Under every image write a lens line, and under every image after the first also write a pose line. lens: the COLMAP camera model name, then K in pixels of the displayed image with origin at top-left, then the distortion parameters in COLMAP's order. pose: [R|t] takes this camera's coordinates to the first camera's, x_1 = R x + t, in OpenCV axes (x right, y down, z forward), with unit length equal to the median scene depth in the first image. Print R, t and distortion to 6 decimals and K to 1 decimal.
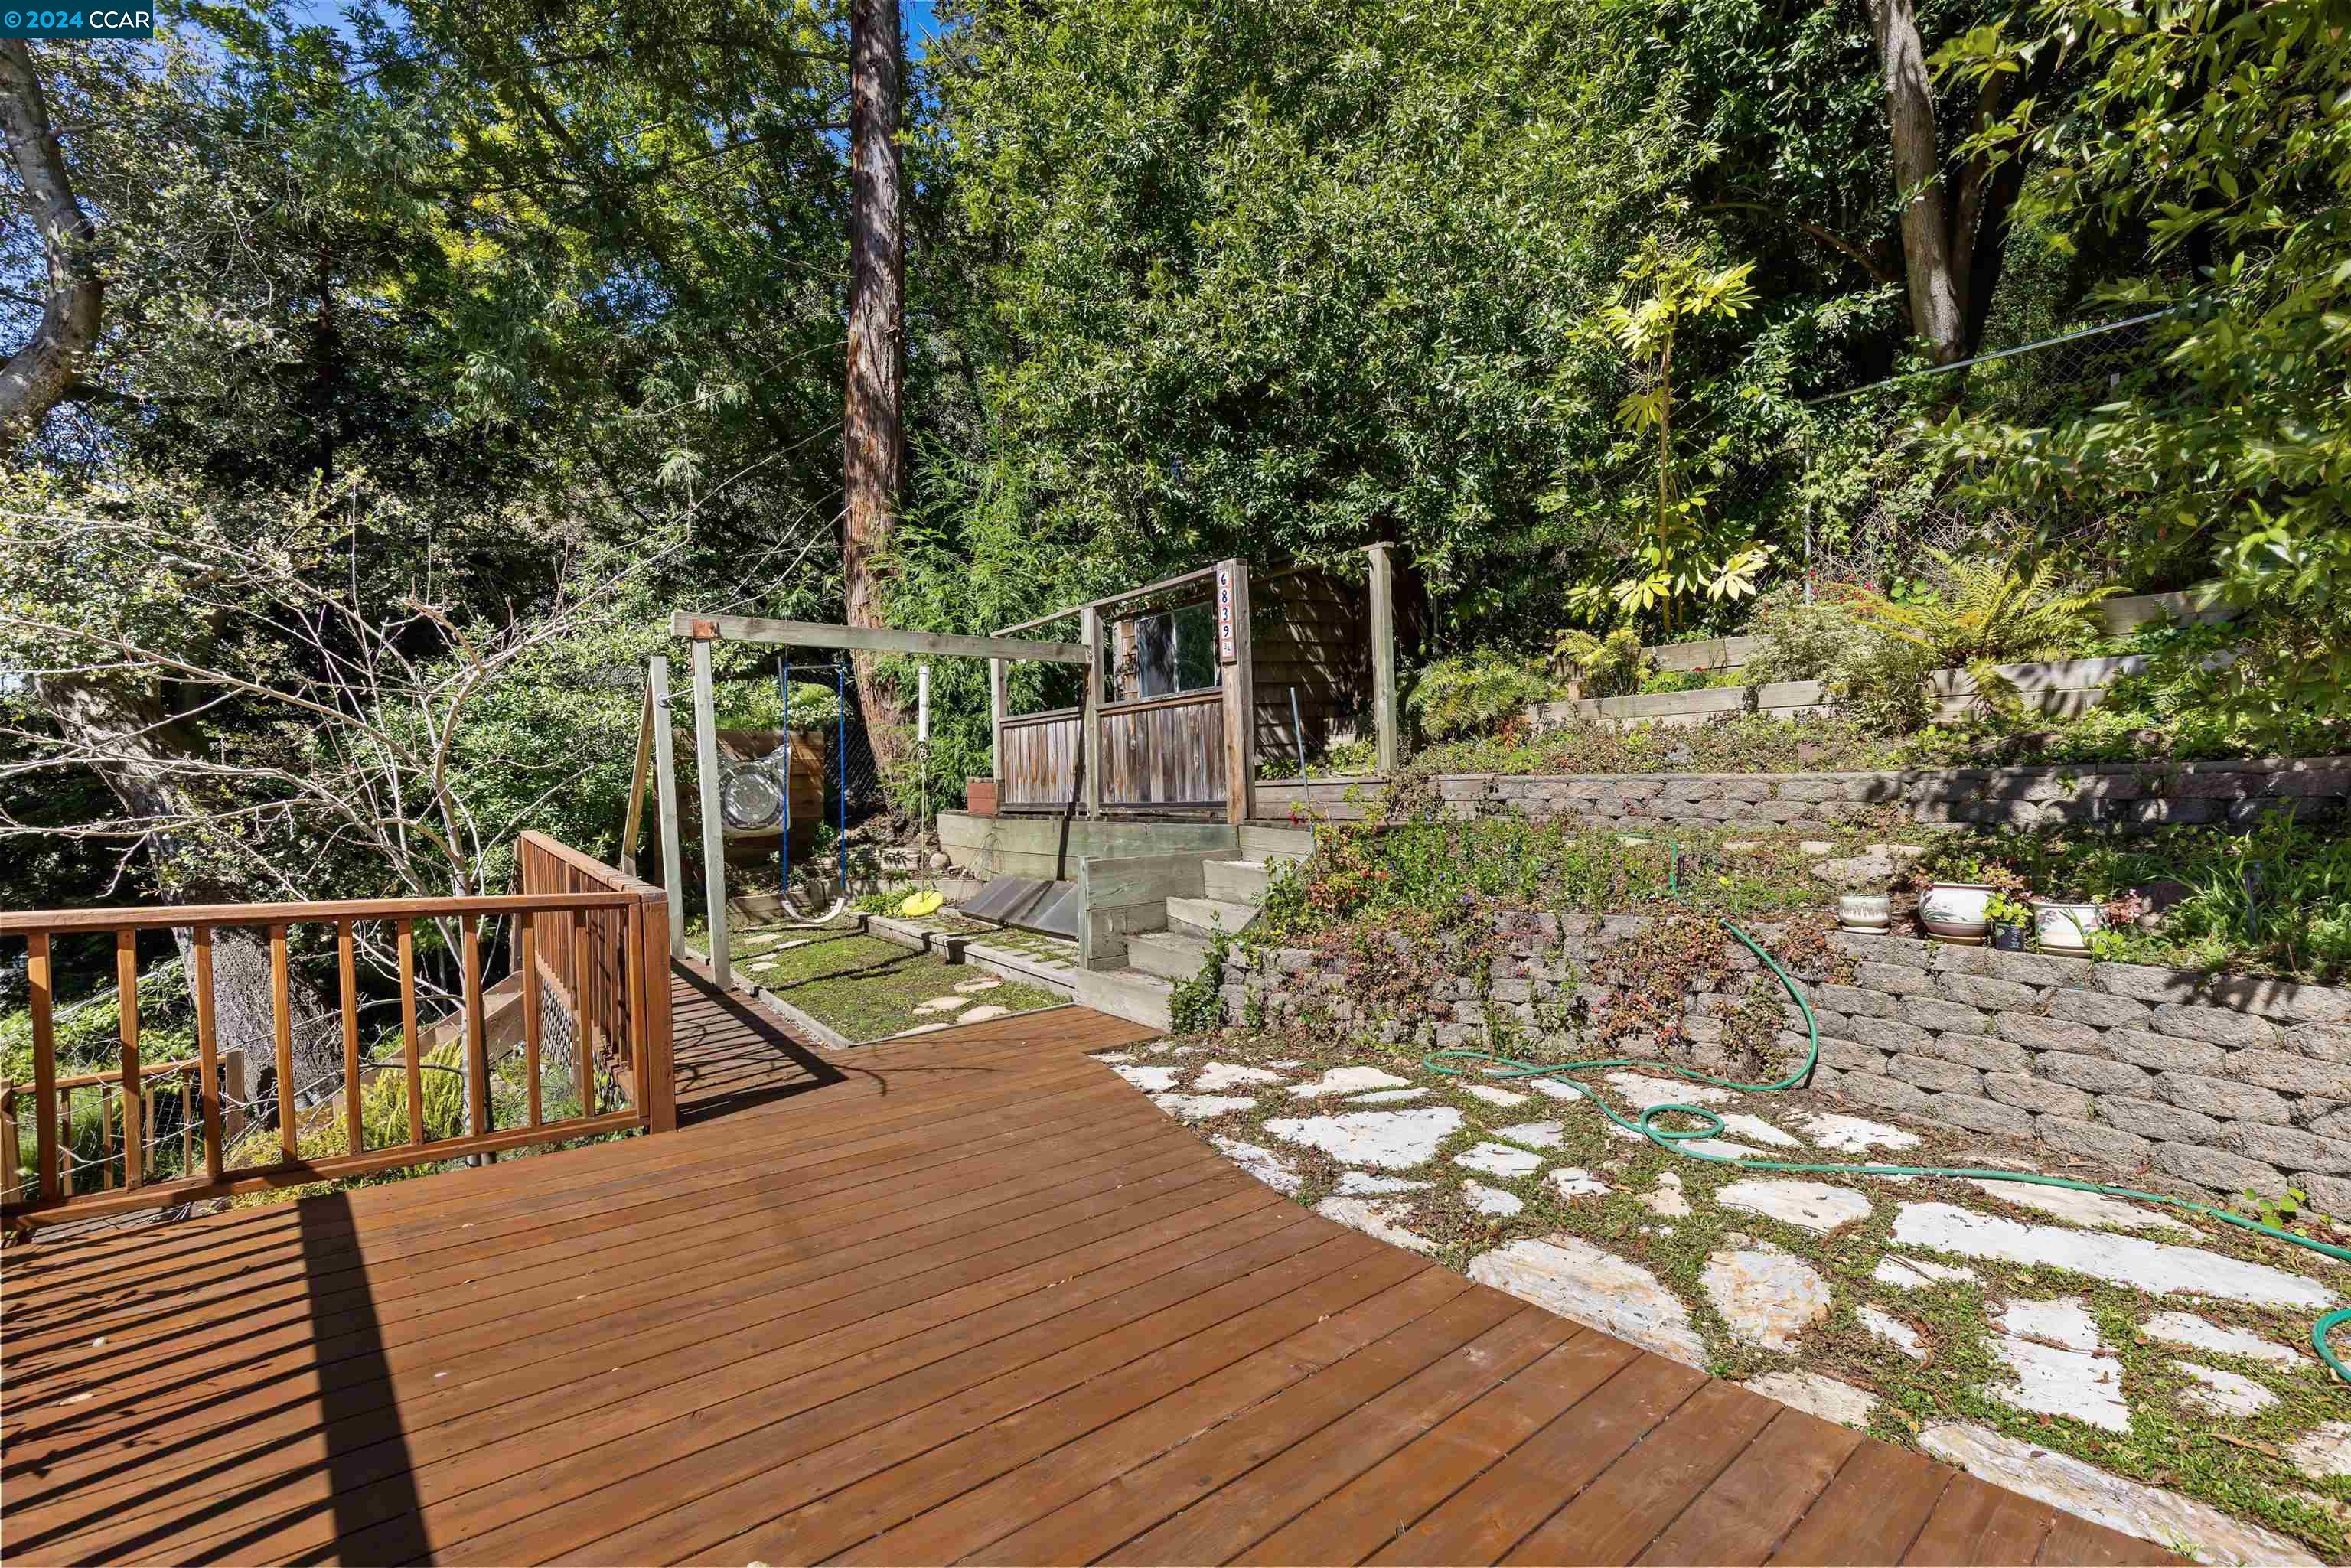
lens RADIAL K [[1056.5, 0, 1197.0], [0, 1056.5, 790.8], [0, 0, 1]] dist [0.007615, -0.000659]
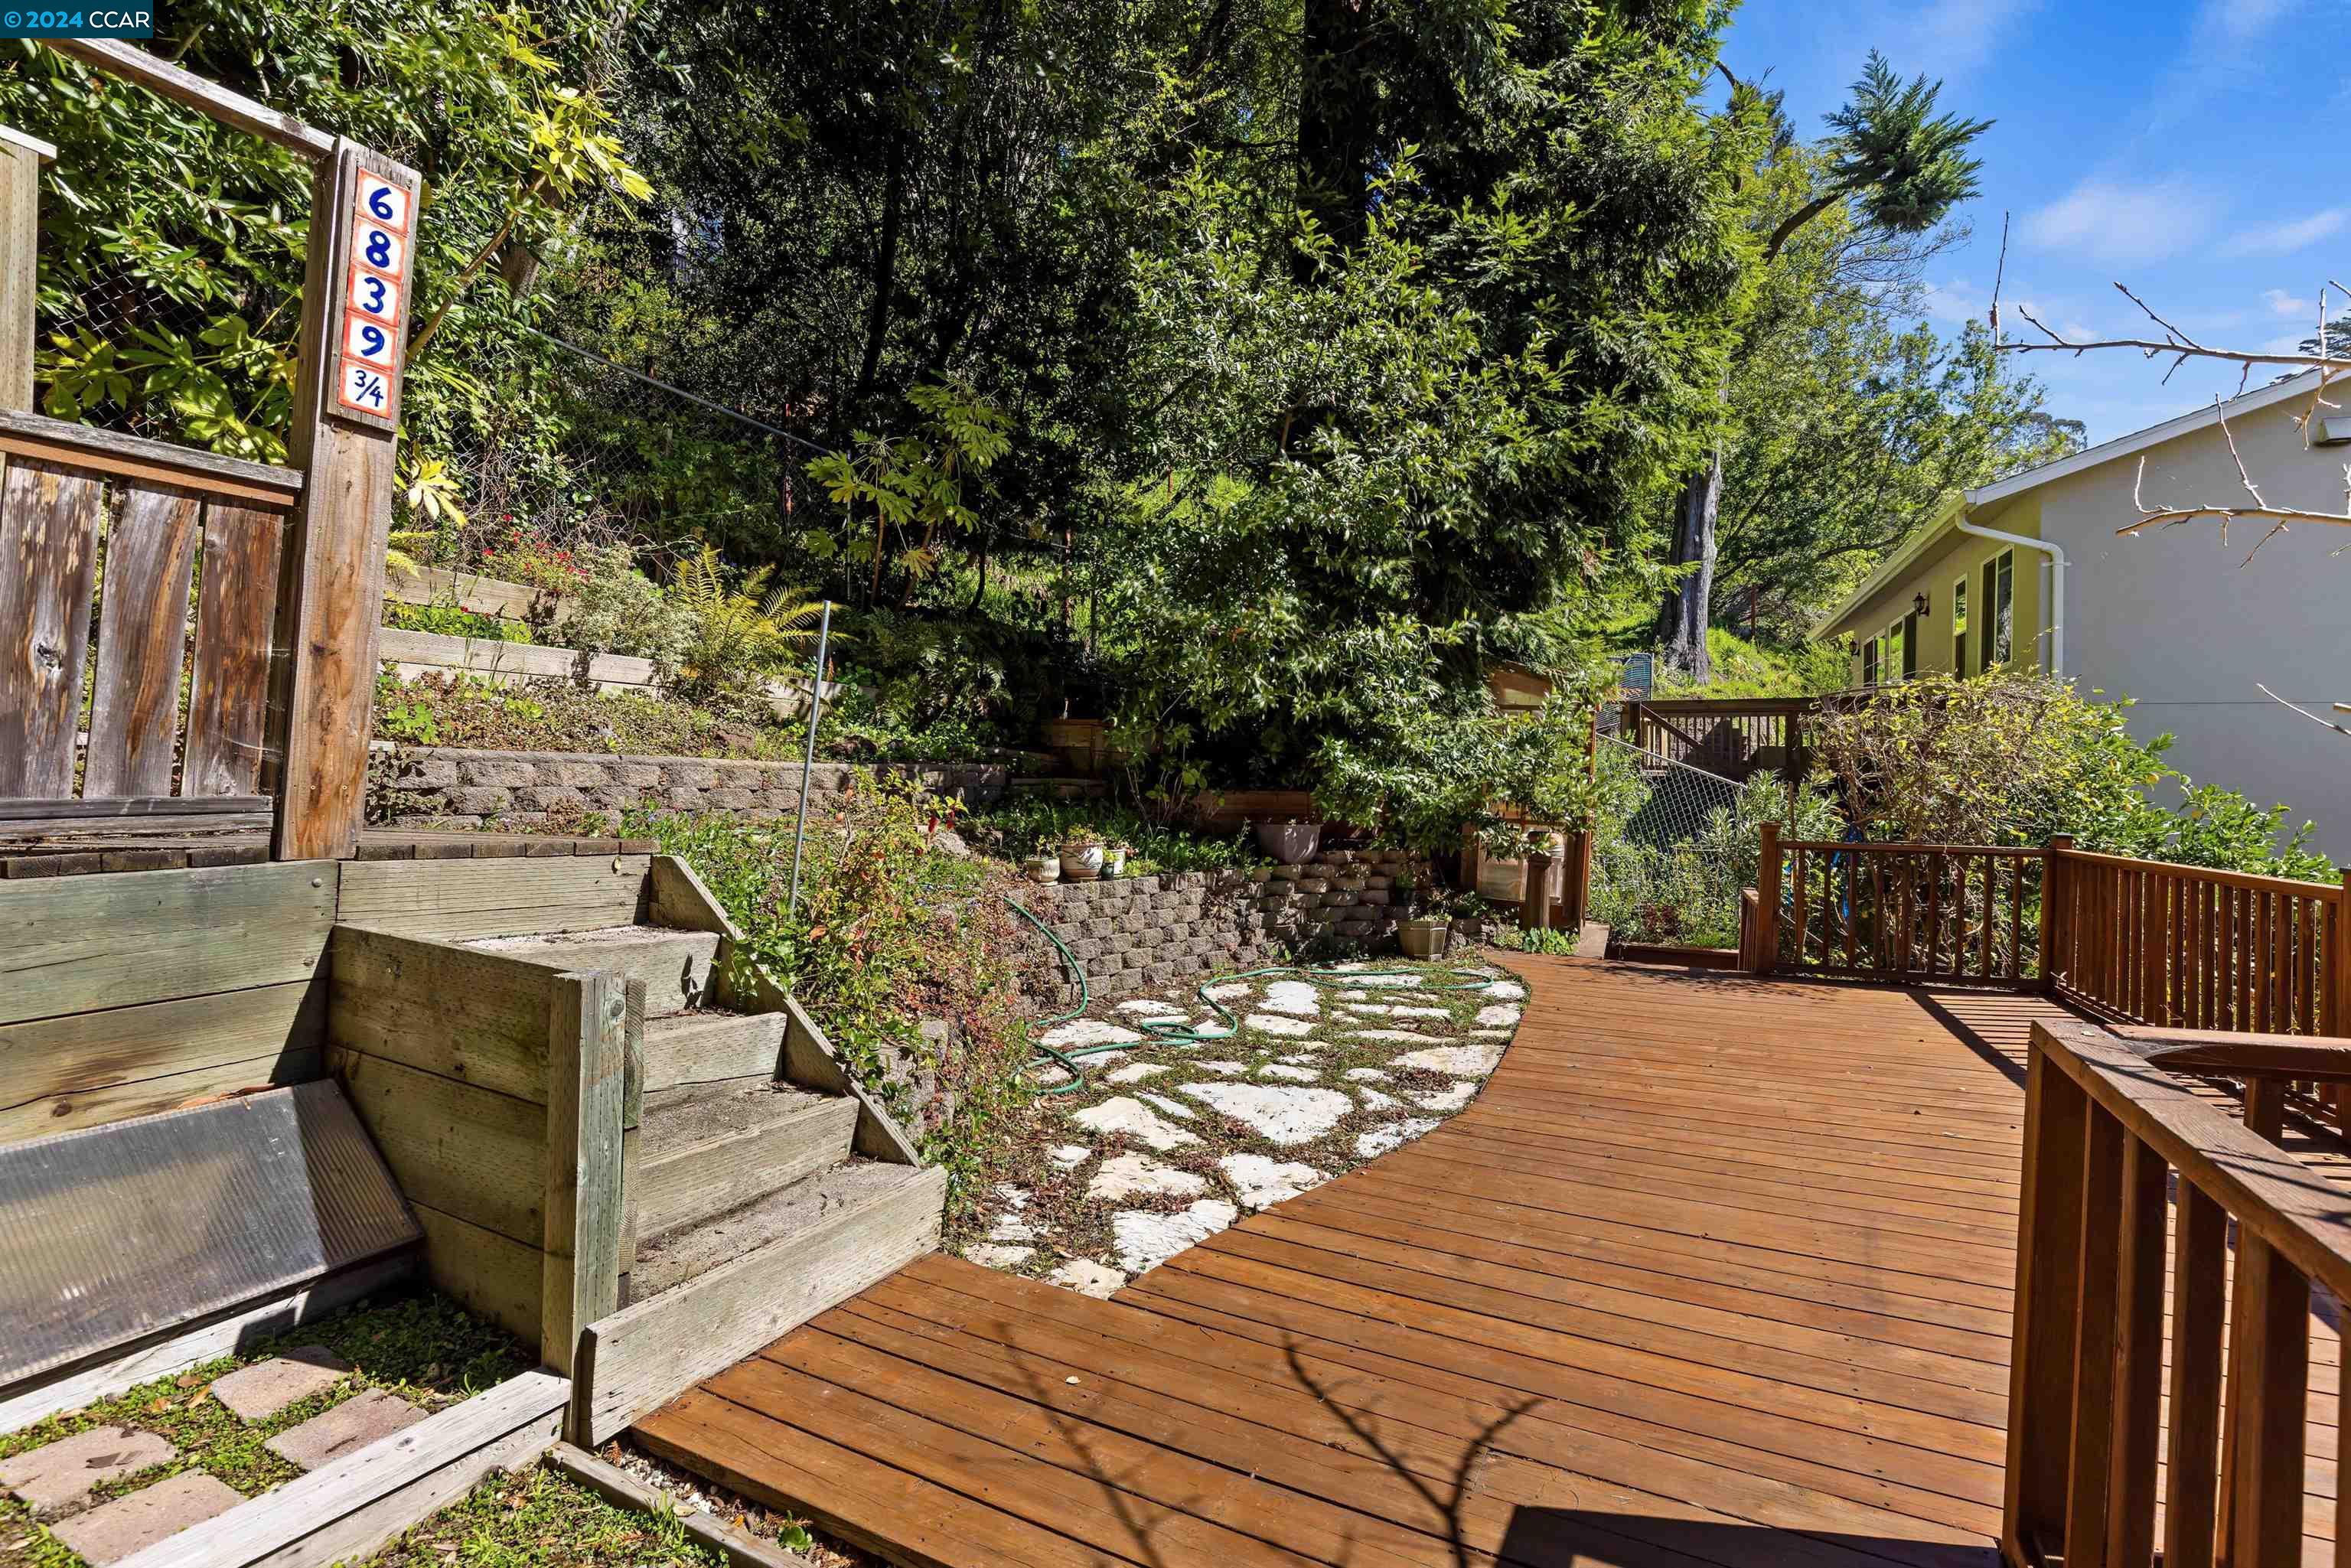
lens RADIAL K [[1056.5, 0, 1213.3], [0, 1056.5, 795.4], [0, 0, 1]] dist [0.007615, -0.000659]
pose [[-0.450856, -0.012058, 0.892515, -0.403090], [-0.013382, 0.999888, 0.006748, 0.002393], [-0.892496, -0.008901, -0.450967, 0.822196]]
